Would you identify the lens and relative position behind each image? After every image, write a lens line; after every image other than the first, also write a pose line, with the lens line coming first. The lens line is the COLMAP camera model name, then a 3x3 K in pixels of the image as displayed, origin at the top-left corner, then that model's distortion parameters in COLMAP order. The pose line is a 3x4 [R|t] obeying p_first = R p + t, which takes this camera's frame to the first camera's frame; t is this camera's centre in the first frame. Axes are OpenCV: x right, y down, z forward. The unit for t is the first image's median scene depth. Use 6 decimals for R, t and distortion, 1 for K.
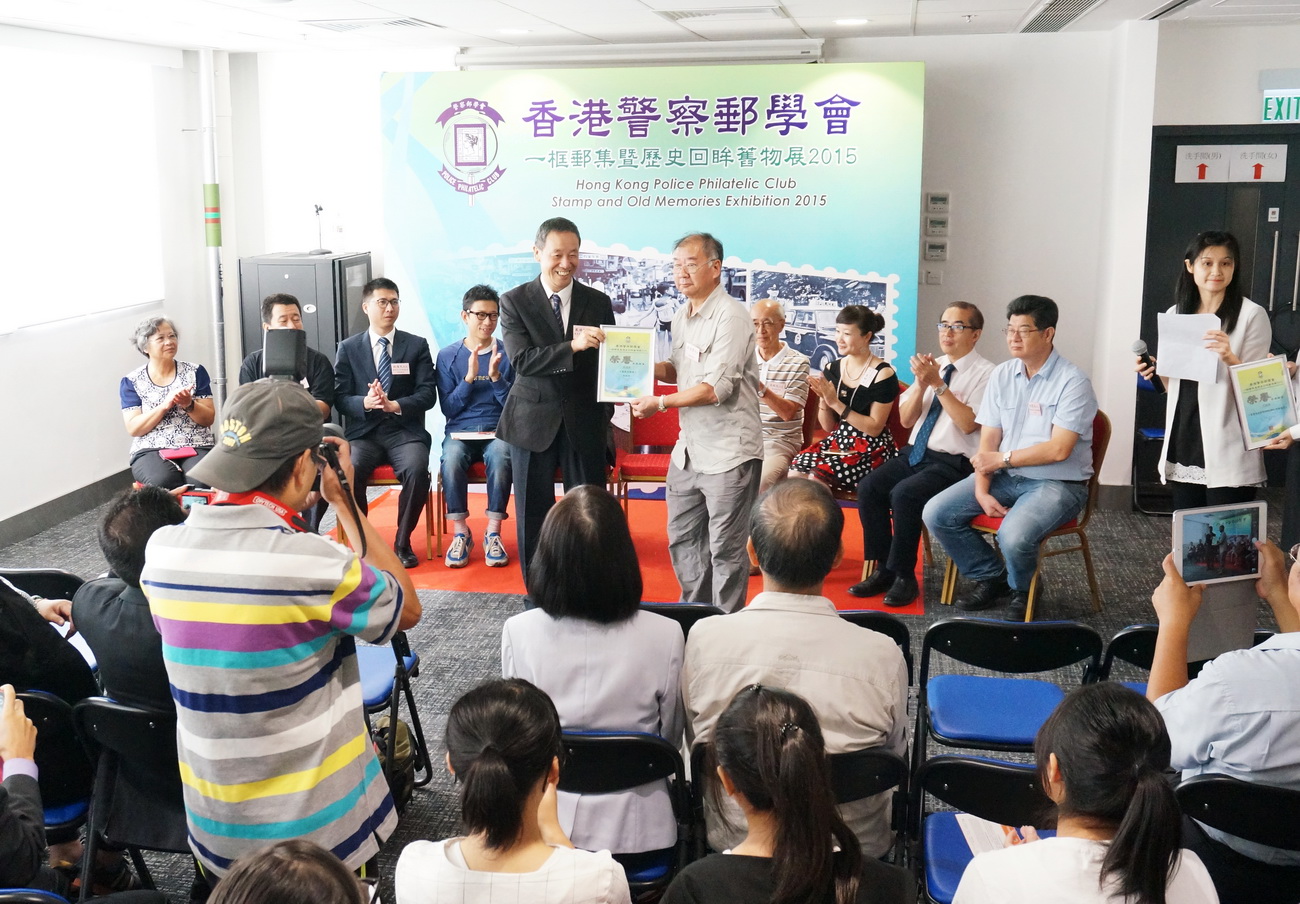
lens RADIAL K [[1584.2, 0, 578.4], [0, 1584.2, 444.4], [0, 0, 1]] dist [0.018731, 0.000000]
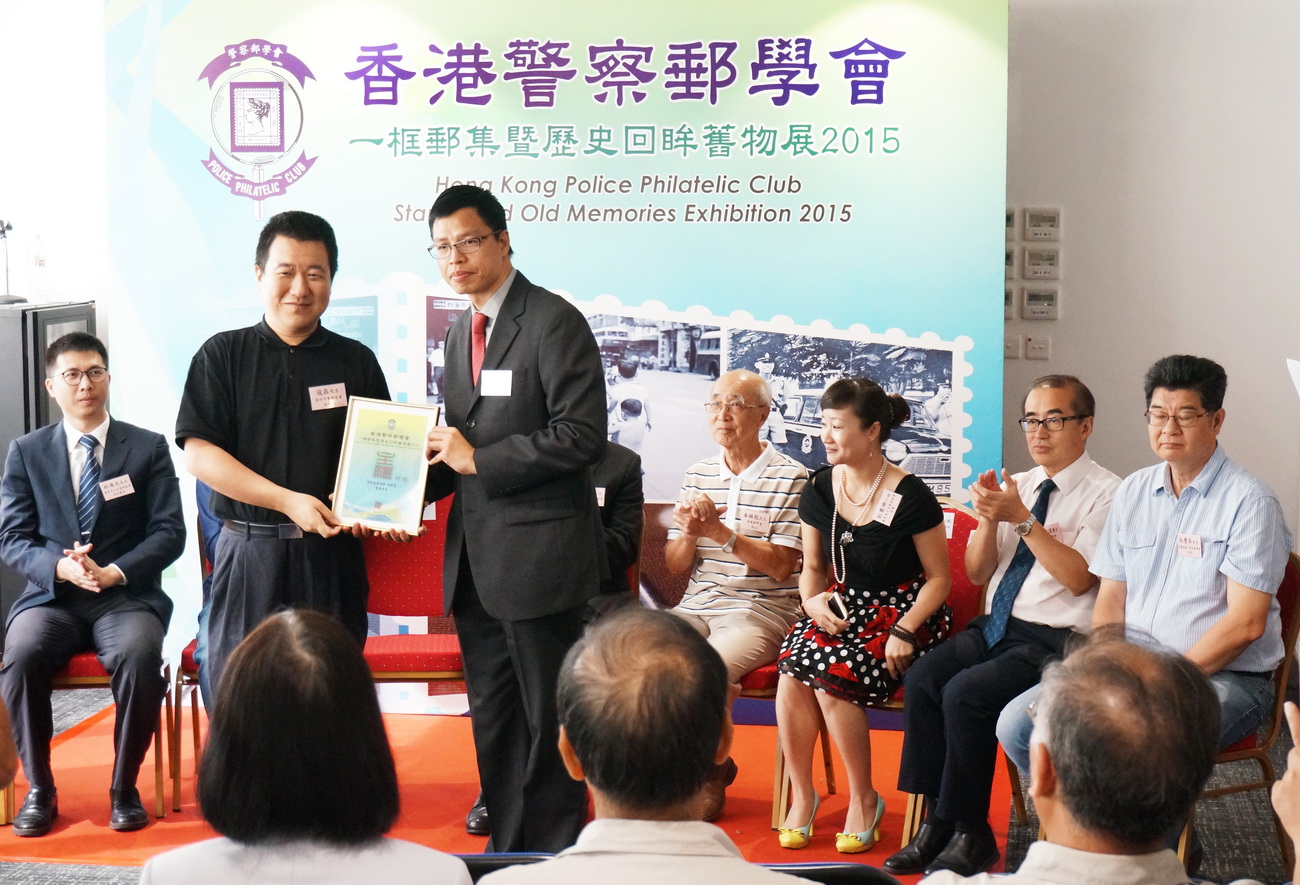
lens RADIAL K [[2559.6, 0, 706.2], [0, 2559.6, 439.6], [0, 0, 1]] dist [0.026005, 0.000000]
pose [[0.997791, 0.003895, 0.066313, 0.037173], [0.001967, 0.996109, -0.088111, 0.016373], [-0.066398, 0.088047, 0.993901, 0.047778]]
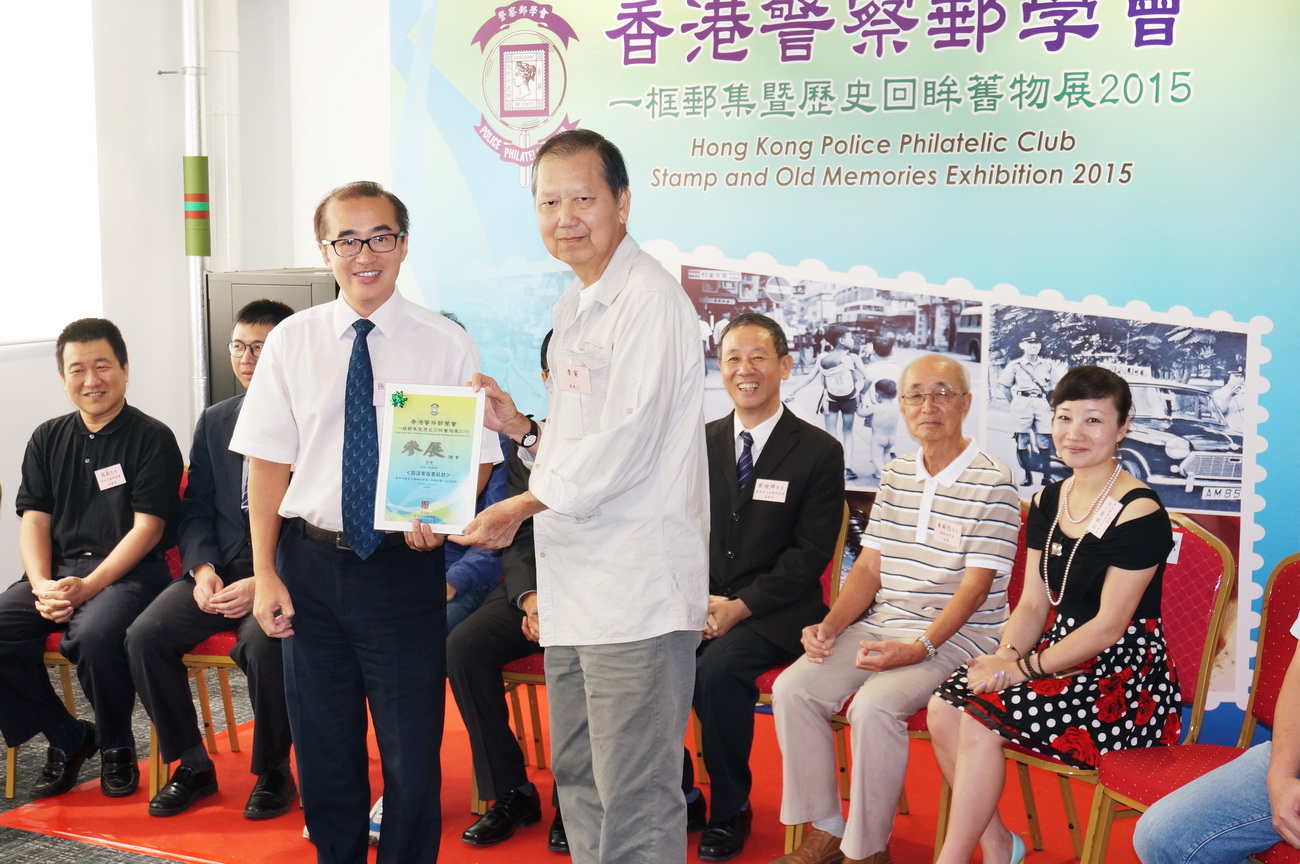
lens RADIAL K [[1992.4, 0, 646.9], [0, 1992.4, 451.9], [0, 0, 1]] dist [0.017486, 0.000000]
pose [[0.959395, 0.040751, -0.279106, 0.187517], [-0.054431, 0.997657, -0.041439, -0.026110], [0.276763, 0.054949, 0.959366, 0.326250]]
